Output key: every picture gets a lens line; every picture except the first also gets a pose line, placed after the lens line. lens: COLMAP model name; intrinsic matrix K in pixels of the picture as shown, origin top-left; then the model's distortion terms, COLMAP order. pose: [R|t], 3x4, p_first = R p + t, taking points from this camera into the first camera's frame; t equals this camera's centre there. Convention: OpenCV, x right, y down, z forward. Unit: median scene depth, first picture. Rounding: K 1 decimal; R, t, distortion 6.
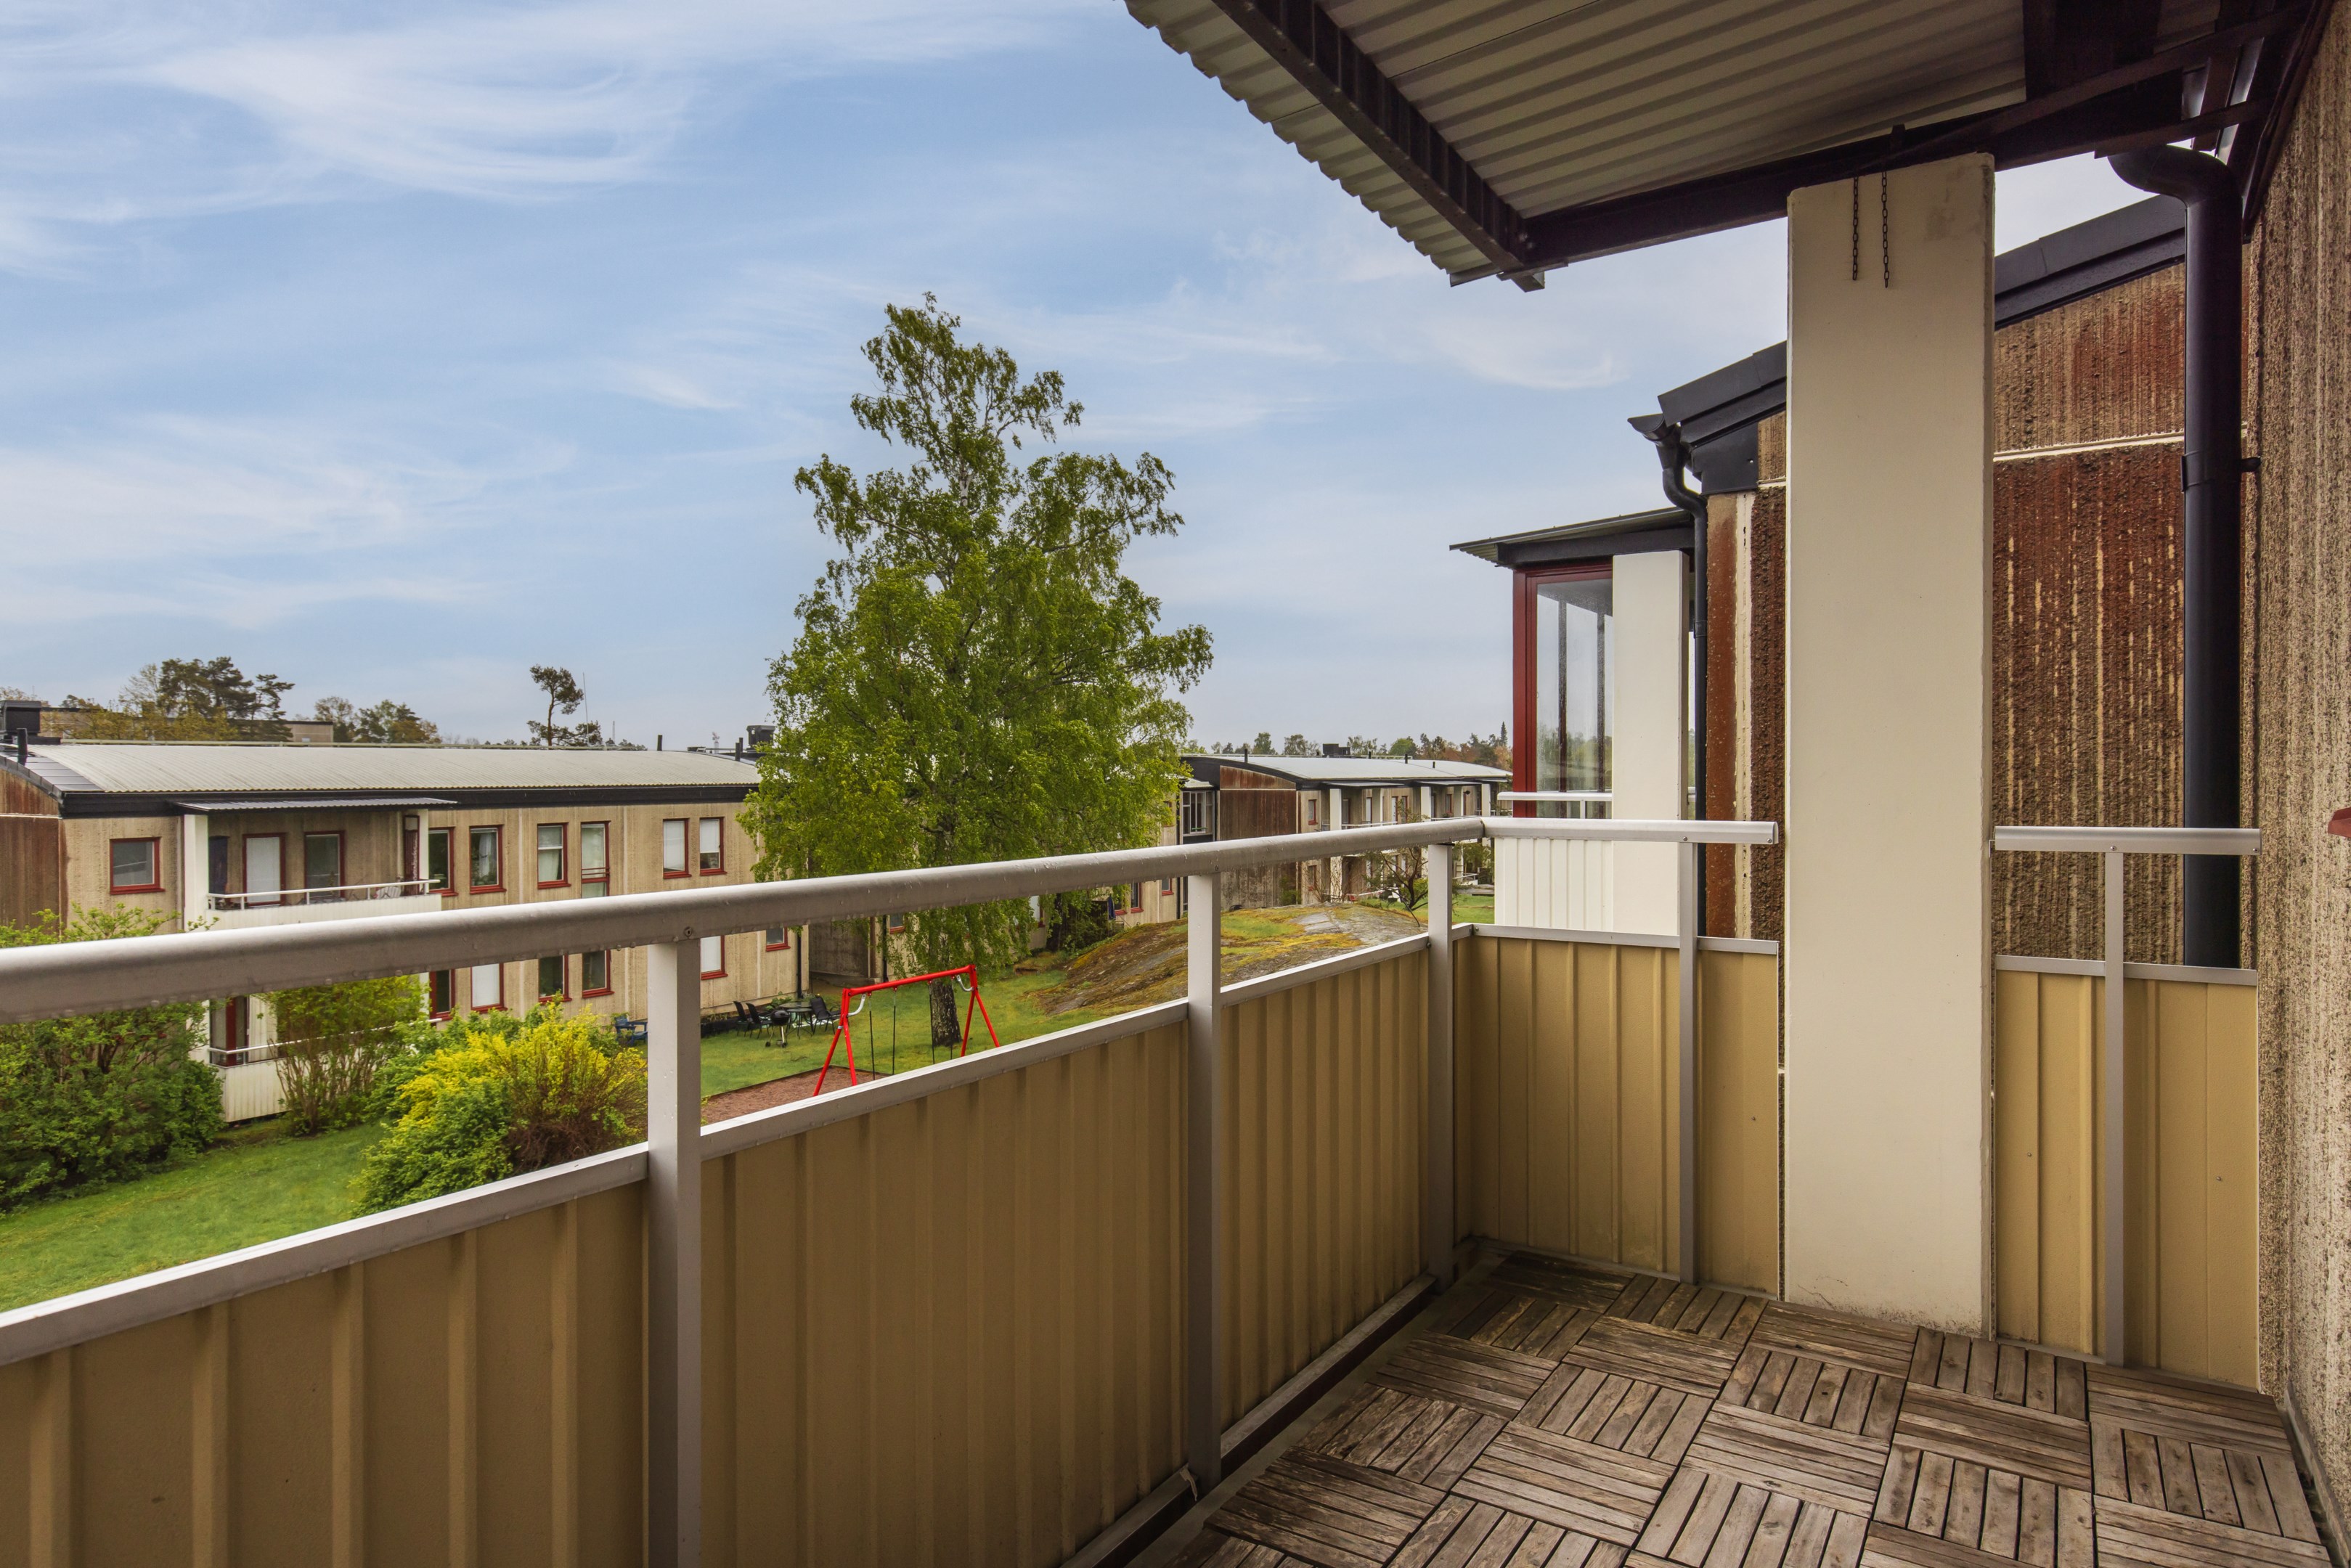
lens RADIAL K [[1373.8, 0, 1173.3], [0, 1373.8, 773.5], [0, 0, 1]] dist [-0.009944, 0.002209]
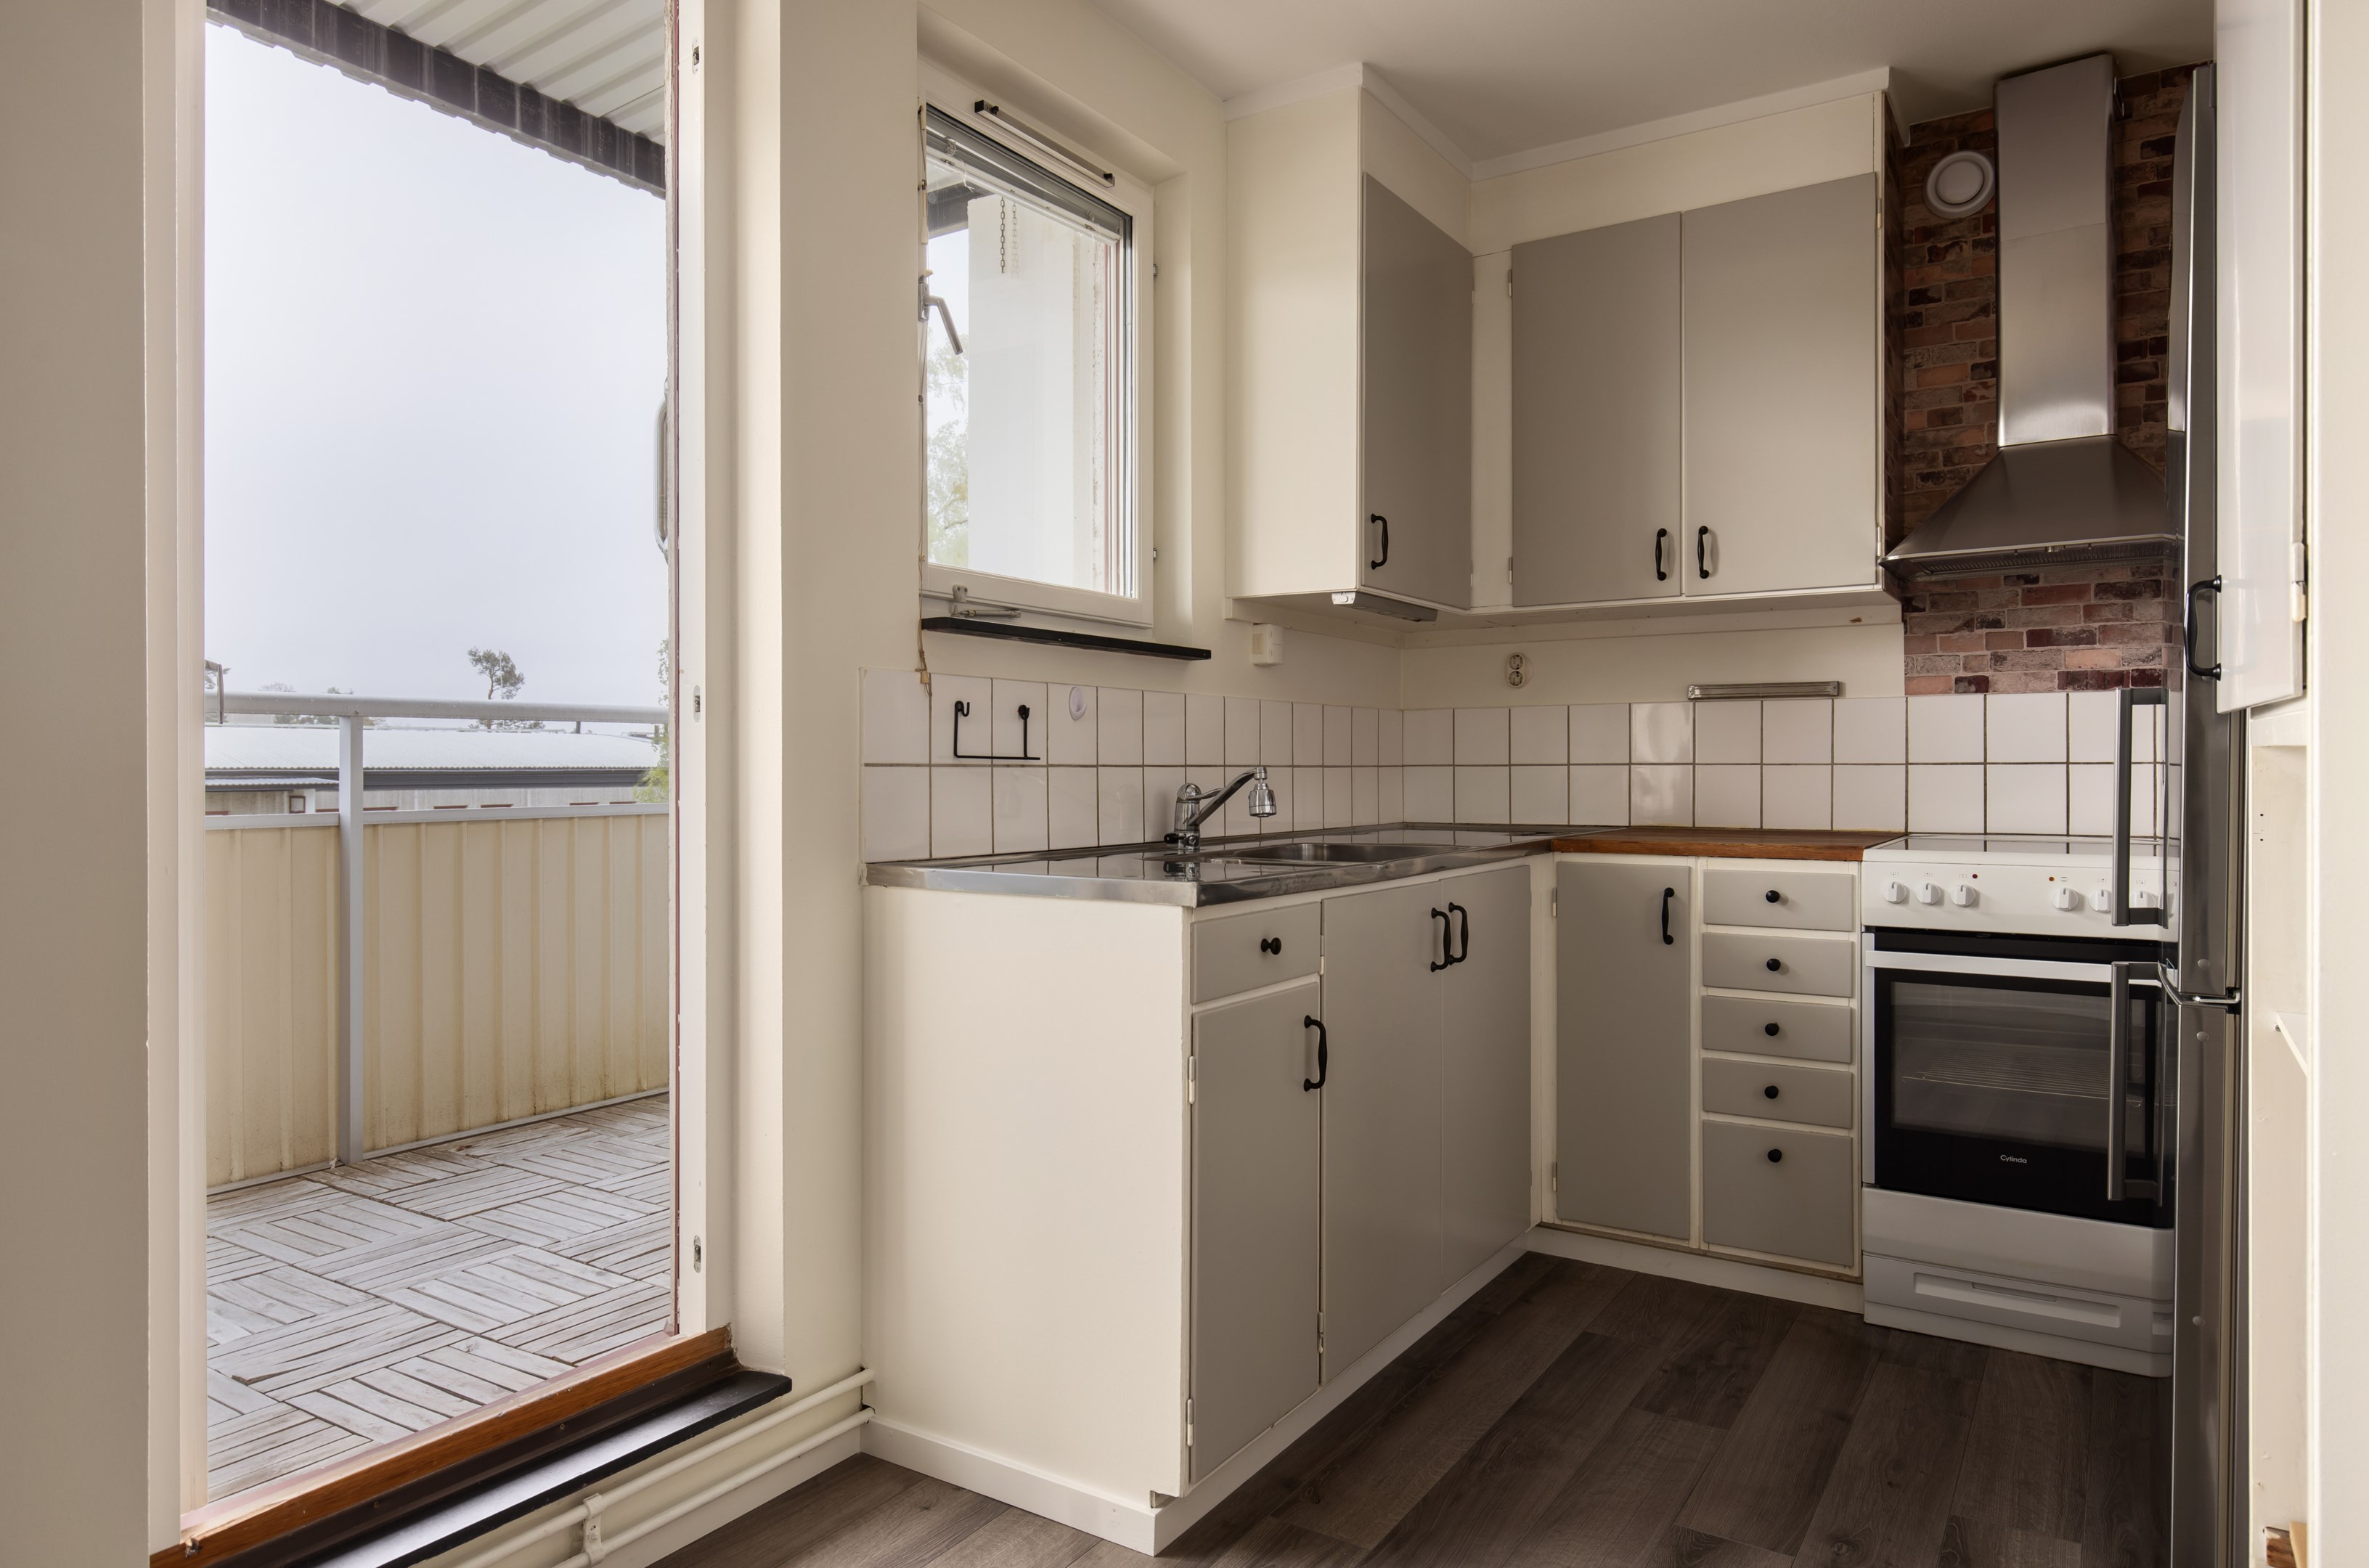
lens RADIAL K [[1472.7, 0, 1172.7], [0, 1472.7, 768.1], [0, 0, 1]] dist [0.006570, -0.002752]
pose [[0.999940, 0.005939, -0.009230, 0.091086], [-0.005962, 0.999979, -0.002517, 0.013164], [0.009215, 0.002572, 0.999954, -0.046545]]
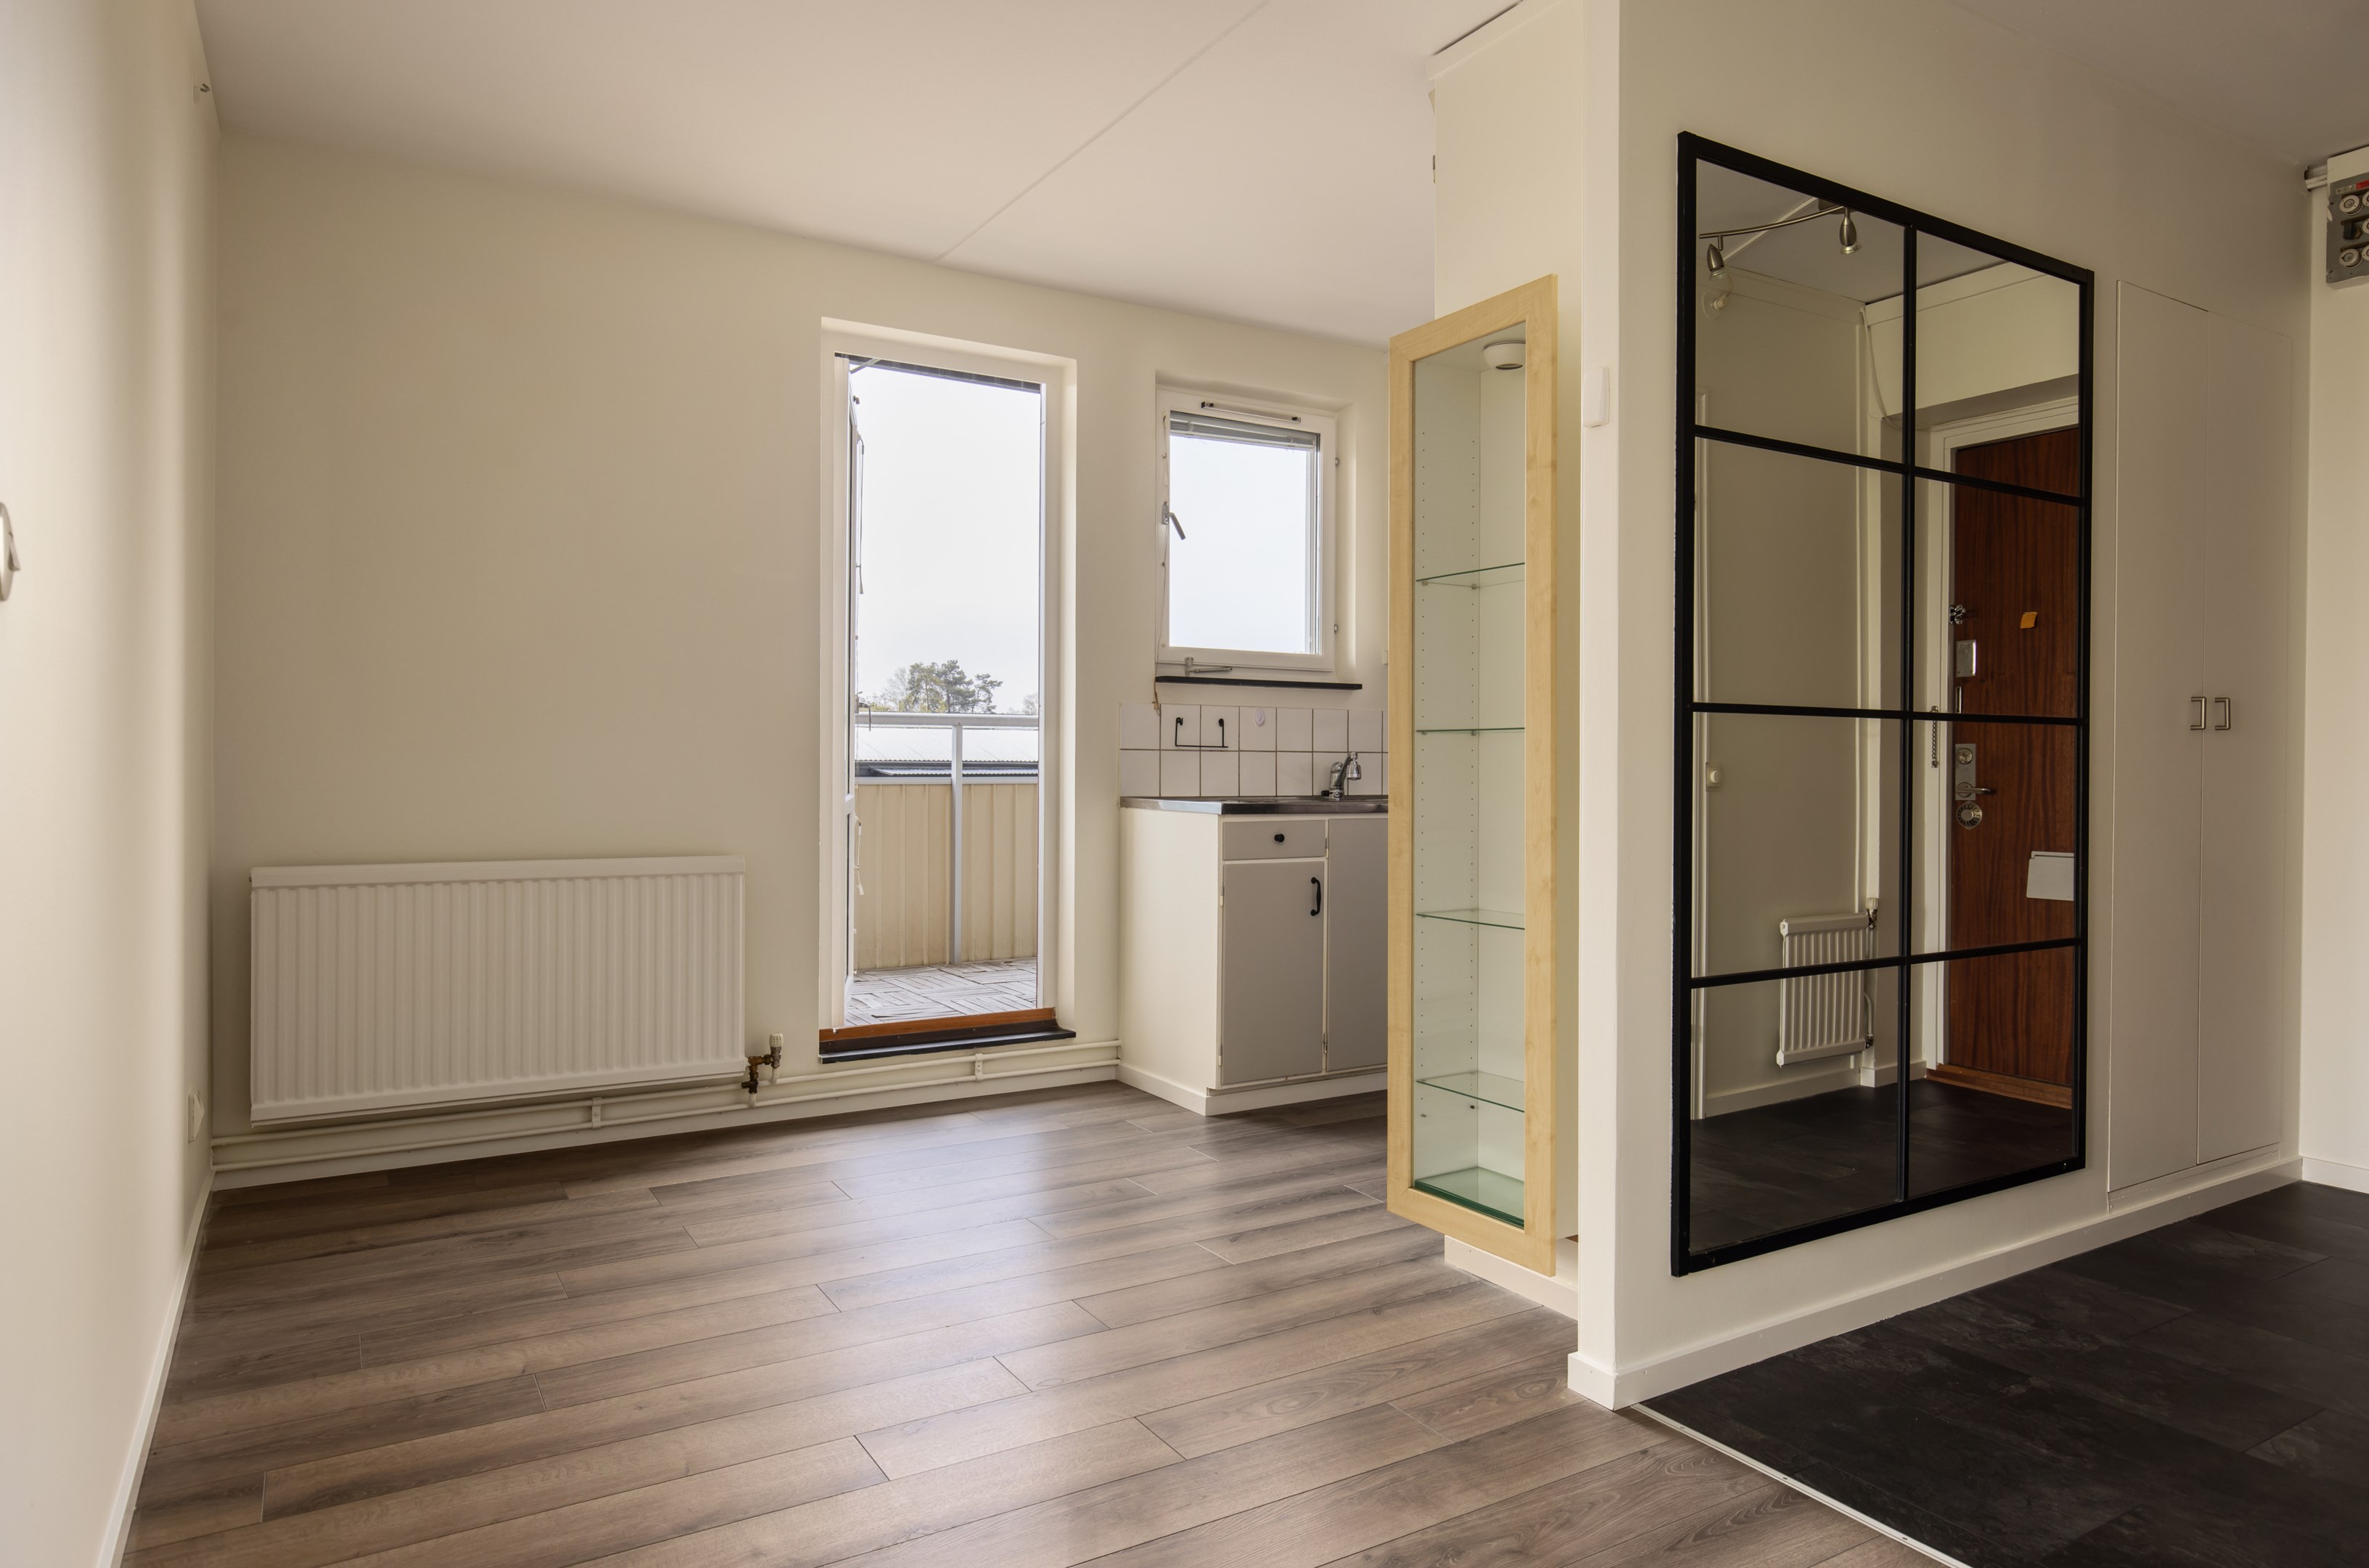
lens RADIAL K [[1411.7, 0, 1178.0], [0, 1411.7, 777.5], [0, 0, 1]] dist [0.014732, -0.010044]
pose [[0.897800, 0.015444, -0.440133, 0.169608], [-0.012349, 0.999875, 0.009896, 0.014815], [0.440231, -0.003449, 0.897878, -0.127267]]
